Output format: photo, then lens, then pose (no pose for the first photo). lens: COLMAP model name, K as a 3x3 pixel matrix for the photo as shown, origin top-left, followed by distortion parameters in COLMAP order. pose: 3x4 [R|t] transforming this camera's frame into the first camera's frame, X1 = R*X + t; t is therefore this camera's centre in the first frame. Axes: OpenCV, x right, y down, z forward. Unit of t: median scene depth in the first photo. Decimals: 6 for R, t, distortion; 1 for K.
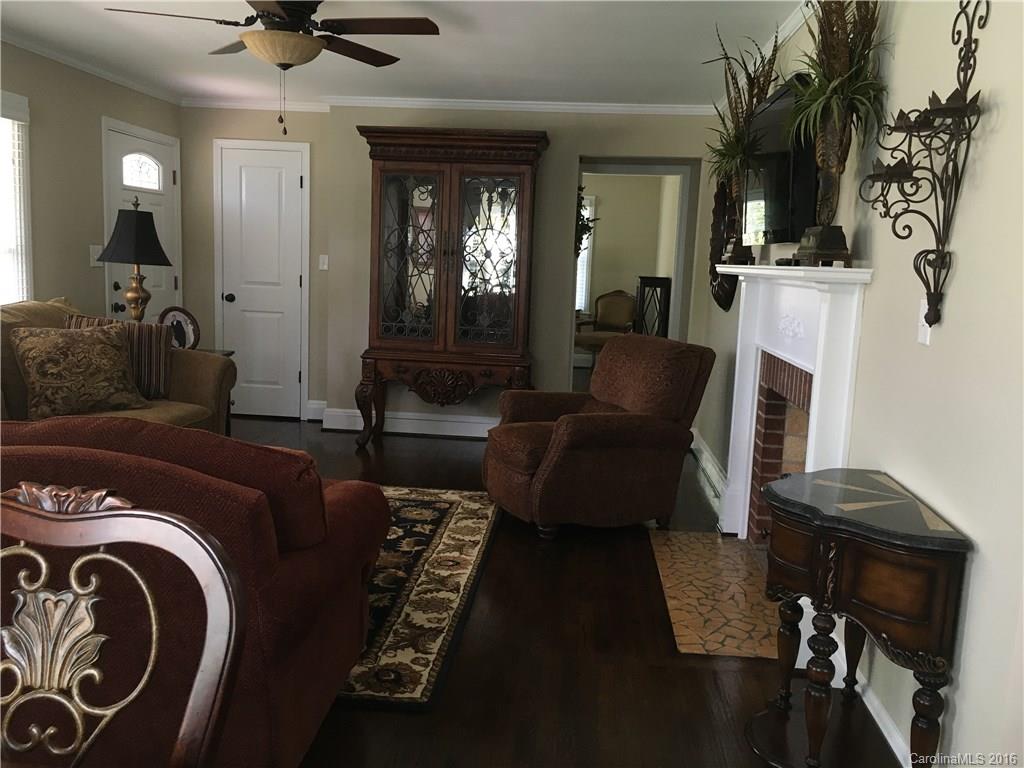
lens RADIAL K [[865.1, 0, 510.4], [0, 865.1, 379.4], [0, 0, 1]] dist [0.075645, -0.107025]
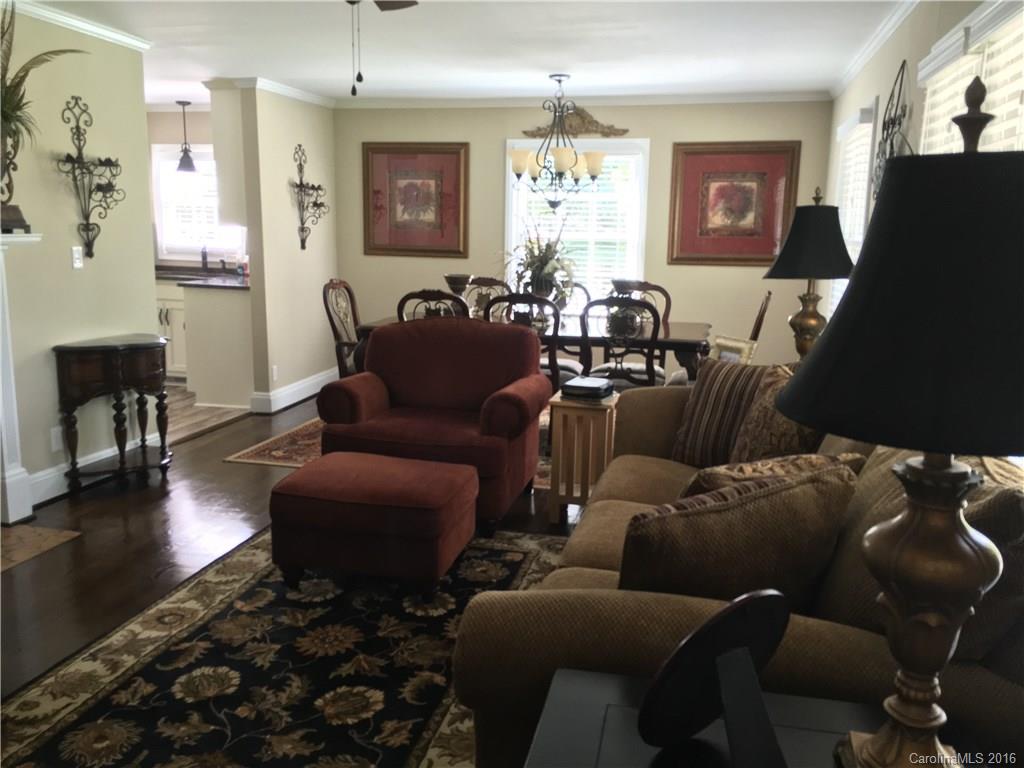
lens RADIAL K [[865.1, 0, 501.3], [0, 865.1, 382.1], [0, 0, 1]] dist [0.075645, -0.107025]
pose [[-0.985857, -0.077933, 0.148368, -0.412686], [-0.027611, 0.948732, 0.314874, -0.229373], [-0.165300, 0.306324, -0.937466, 1.408353]]
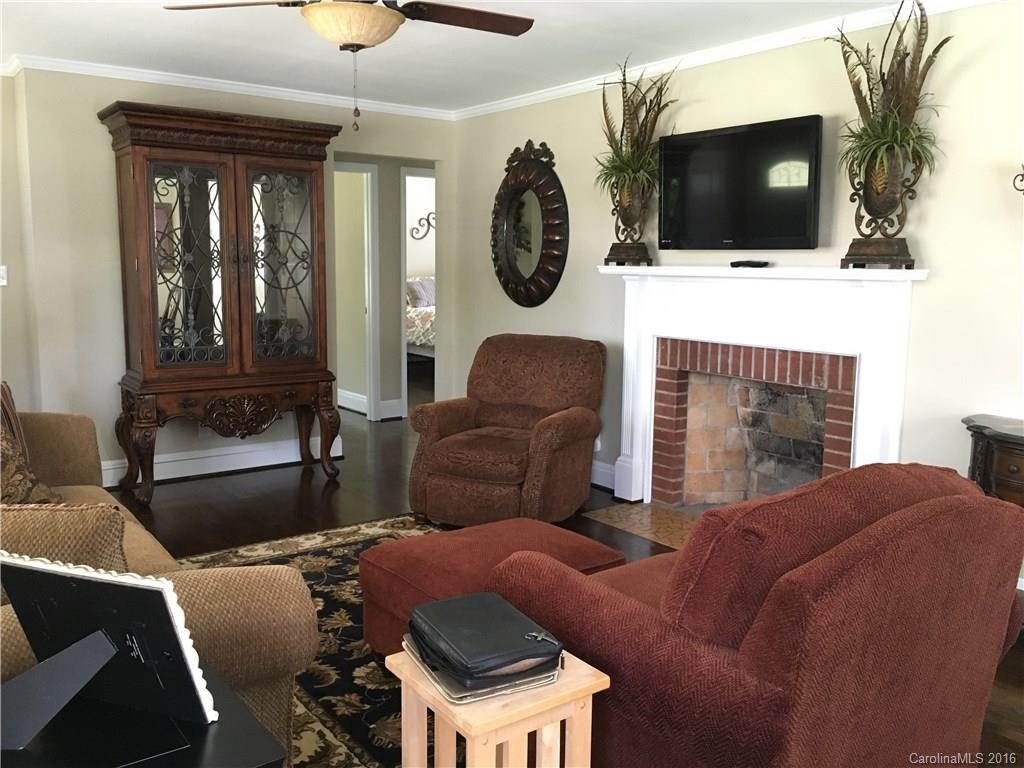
lens RADIAL K [[865.1, 0, 504.3], [0, 865.1, 384.9], [0, 0, 1]] dist [0.075645, -0.107025]
pose [[0.752762, -0.124788, 0.646357, -0.582233], [0.110013, 0.991907, 0.063378, -0.063994], [-0.649035, 0.023399, 0.760398, 0.234147]]
